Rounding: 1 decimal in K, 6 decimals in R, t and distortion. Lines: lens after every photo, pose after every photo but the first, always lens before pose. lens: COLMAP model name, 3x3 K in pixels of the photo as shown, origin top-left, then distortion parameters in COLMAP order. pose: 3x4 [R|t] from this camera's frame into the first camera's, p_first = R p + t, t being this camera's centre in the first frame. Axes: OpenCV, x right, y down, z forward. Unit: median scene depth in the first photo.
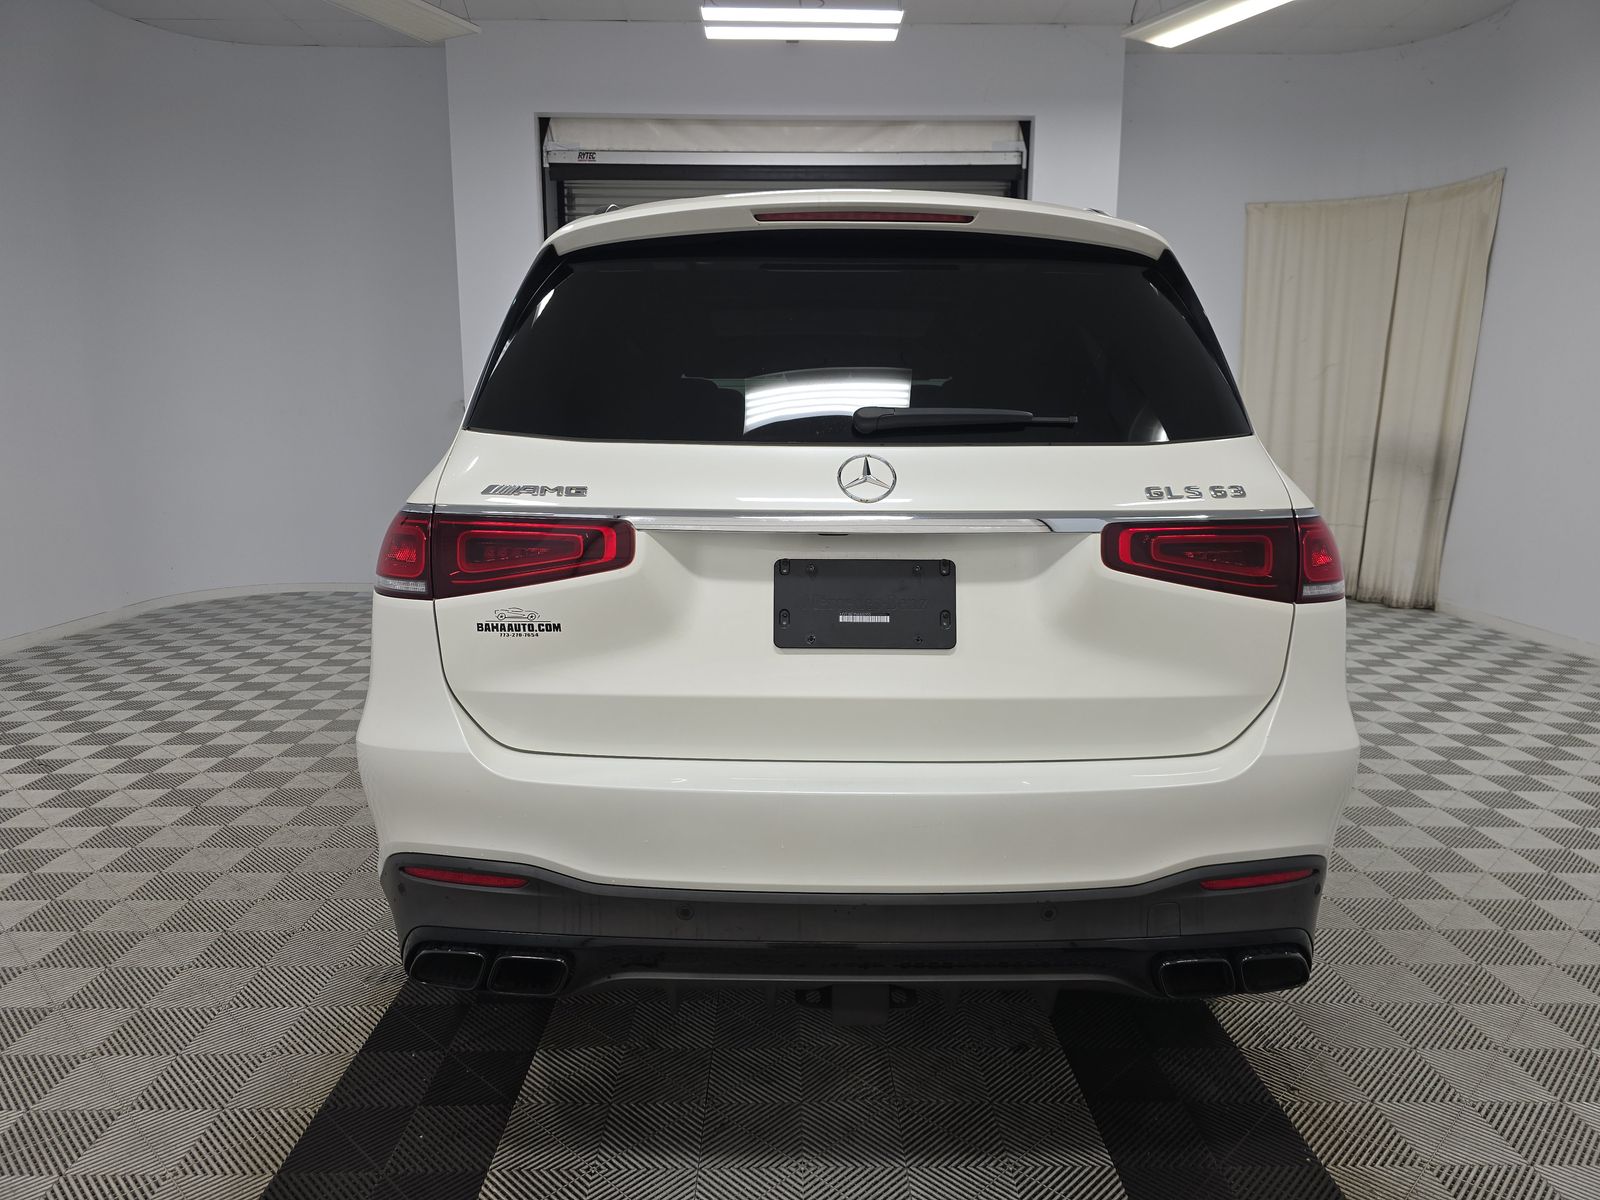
lens RADIAL K [[1091.1, 0, 802.7], [0, 1091.1, 575.3], [0, 0, 1]] dist [0.033377, -0.001528]
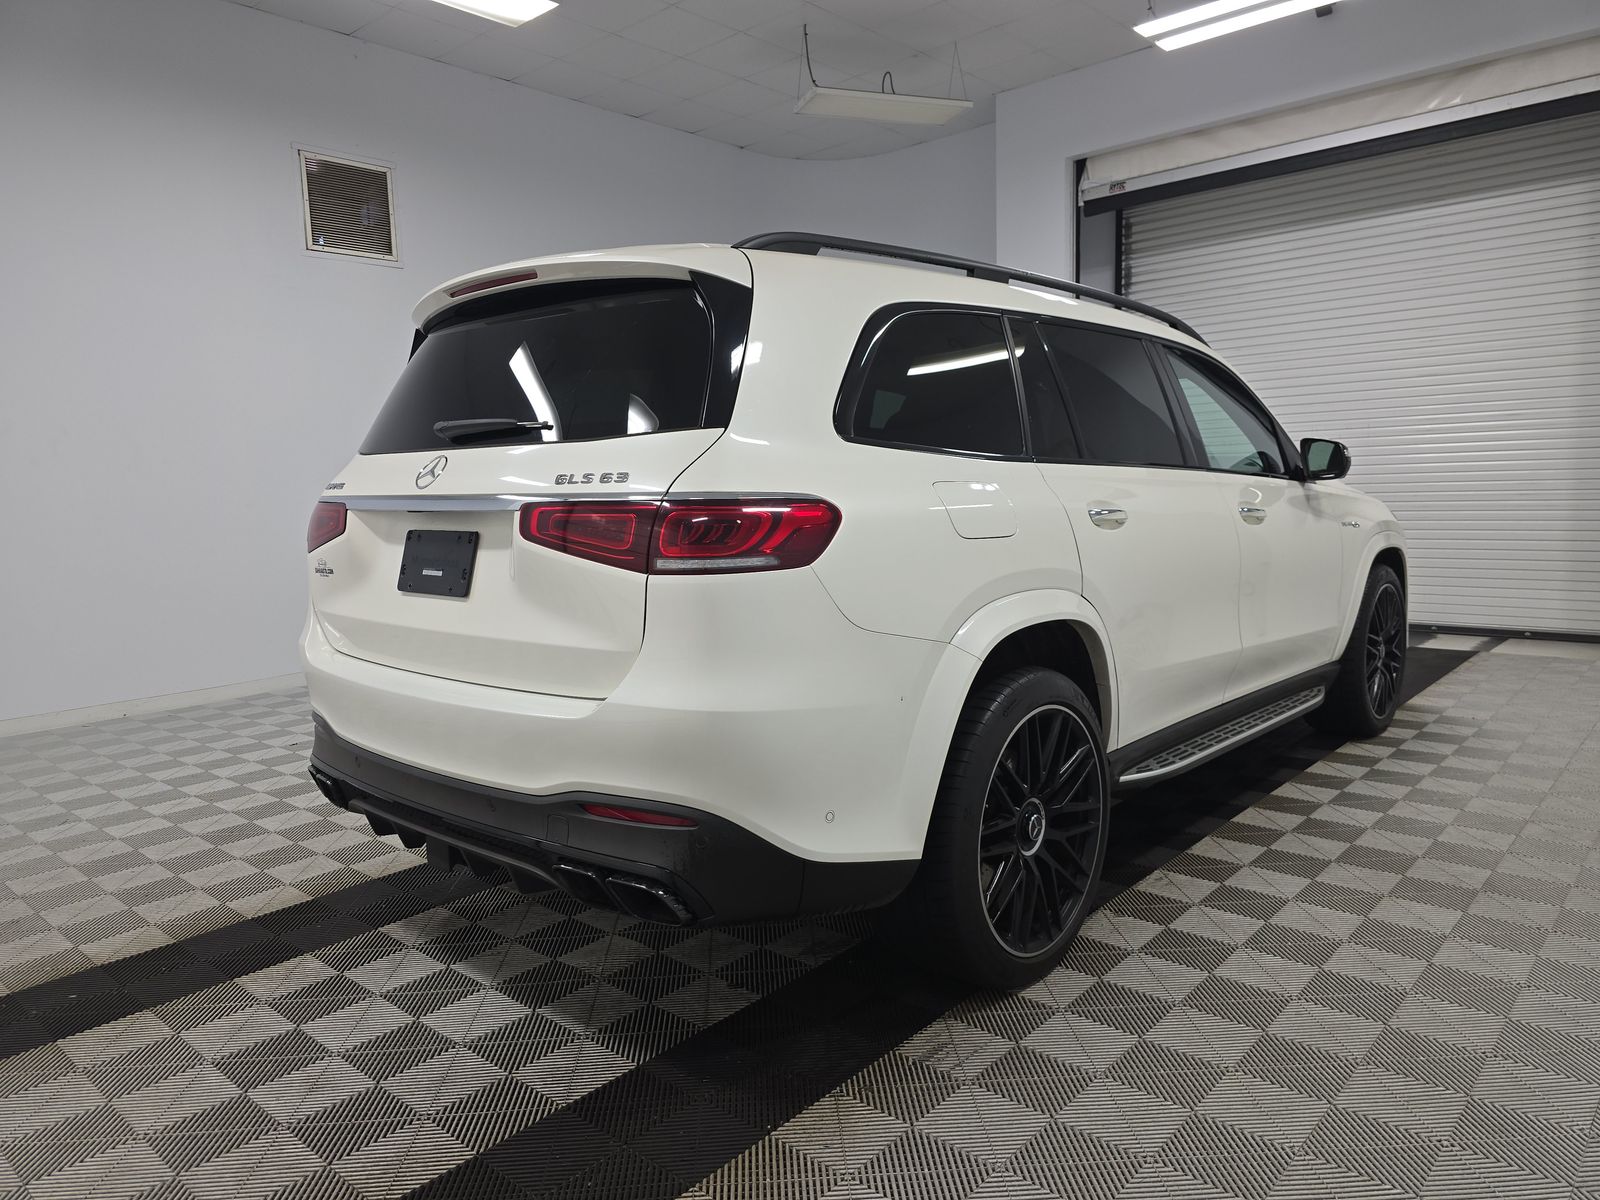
lens RADIAL K [[1091.1, 0, 802.7], [0, 1091.1, 575.3], [0, 0, 1]] dist [0.033377, -0.001528]
pose [[0.735597, 0.036390, -0.676441, 1.314298], [-0.056915, 0.998345, -0.008185, 0.026366], [0.675024, 0.044520, 0.736451, 0.271626]]
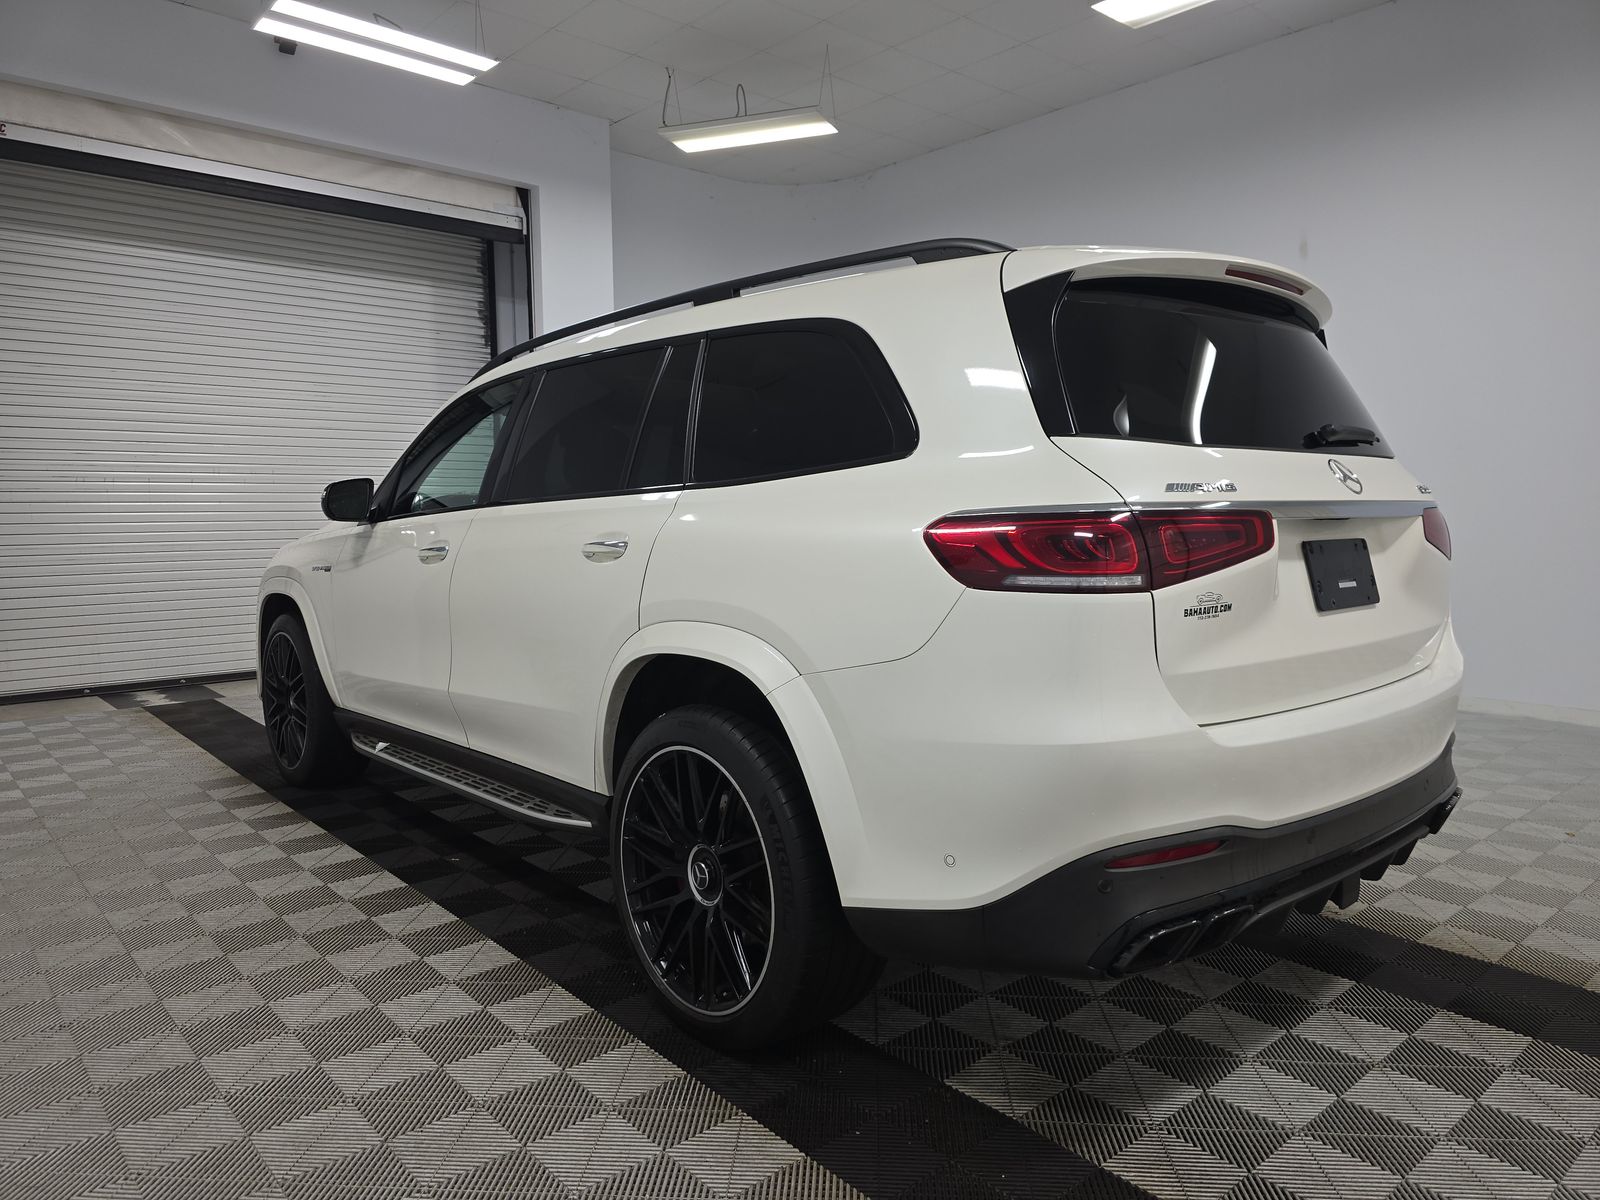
lens RADIAL K [[1076.7, 0, 800.0], [0, 1076.7, 600.0], [0, 0, 1]] dist [0.006155, -0.002239]
pose [[0.754117, -0.064788, 0.653536, -1.261588], [0.093850, 0.995540, -0.009603, 0.008868], [-0.649999, 0.068576, 0.756834, 0.435051]]
